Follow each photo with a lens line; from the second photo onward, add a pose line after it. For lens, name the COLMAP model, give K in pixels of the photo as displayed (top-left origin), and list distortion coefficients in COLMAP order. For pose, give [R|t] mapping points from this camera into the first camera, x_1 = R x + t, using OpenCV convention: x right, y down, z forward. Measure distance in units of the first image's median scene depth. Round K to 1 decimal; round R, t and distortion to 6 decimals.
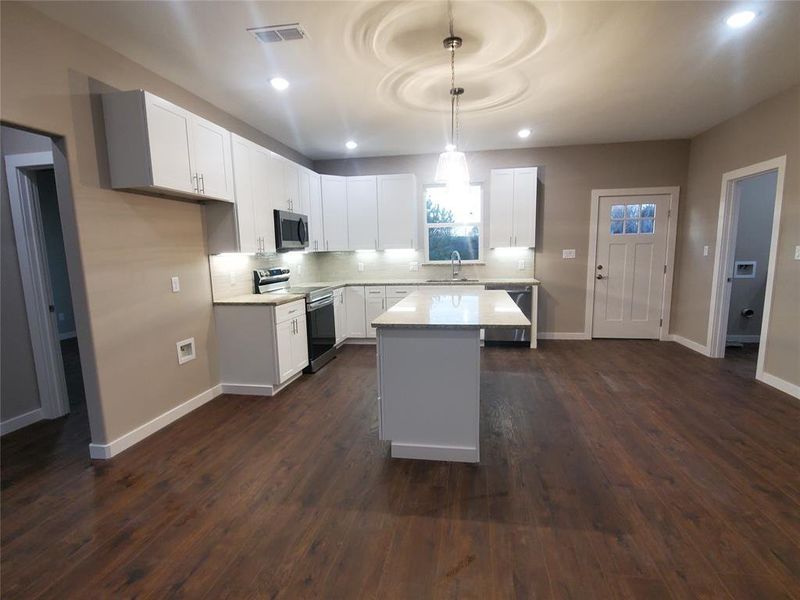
lens RADIAL K [[418.4, 0, 403.8], [0, 418.4, 307.8], [0, 0, 1]] dist [-0.002699, -0.010486]
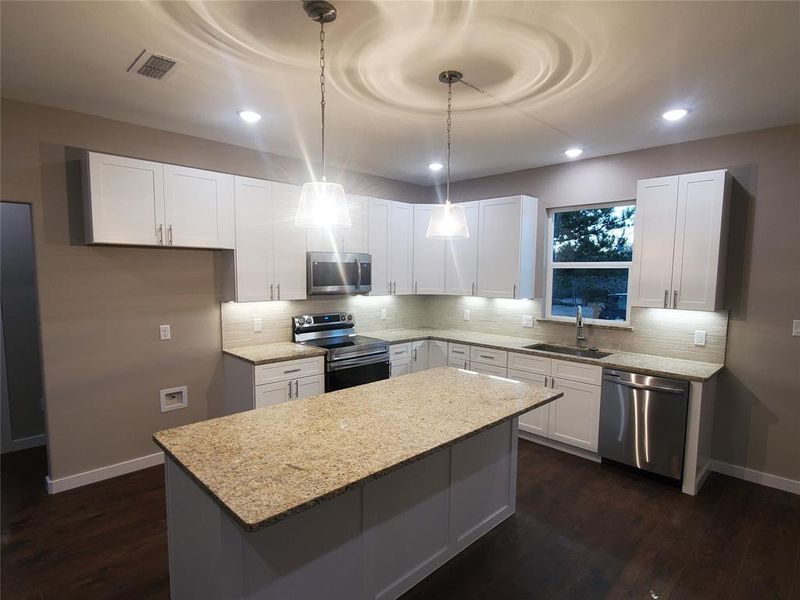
lens RADIAL K [[438.5, 0, 399.6], [0, 438.5, 306.7], [0, 0, 1]] dist [-0.001601, -0.004384]
pose [[0.804892, 0.079000, -0.588140, 0.514984], [-0.107040, 0.994170, -0.012950, -0.161311], [0.583688, 0.073378, 0.808655, 0.463764]]
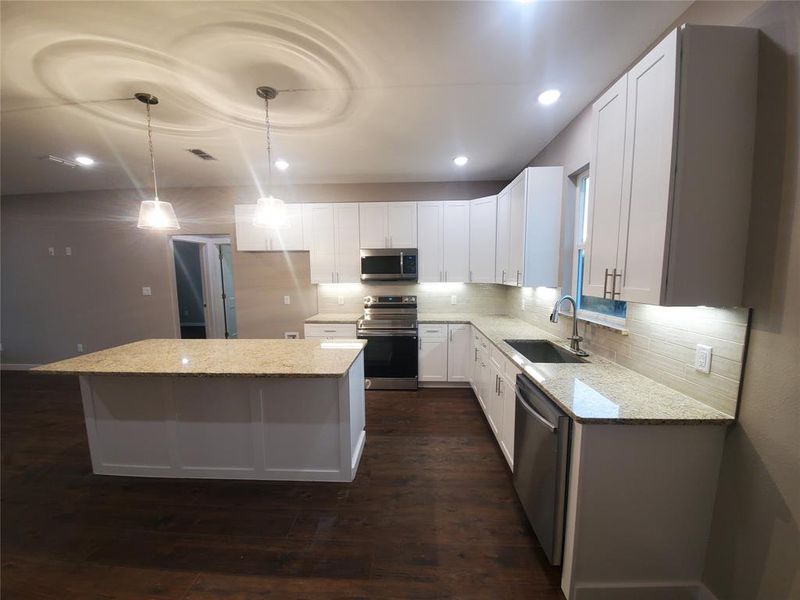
lens RADIAL K [[320.8, 0, 397.3], [0, 320.8, 306.4], [0, 0, 1]] dist [-0.013914, -0.002114]
pose [[0.100284, 0.123623, -0.987249, 0.831734], [-0.128818, 0.985513, 0.110321, -0.235709], [0.986585, 0.116112, 0.114756, 1.286797]]
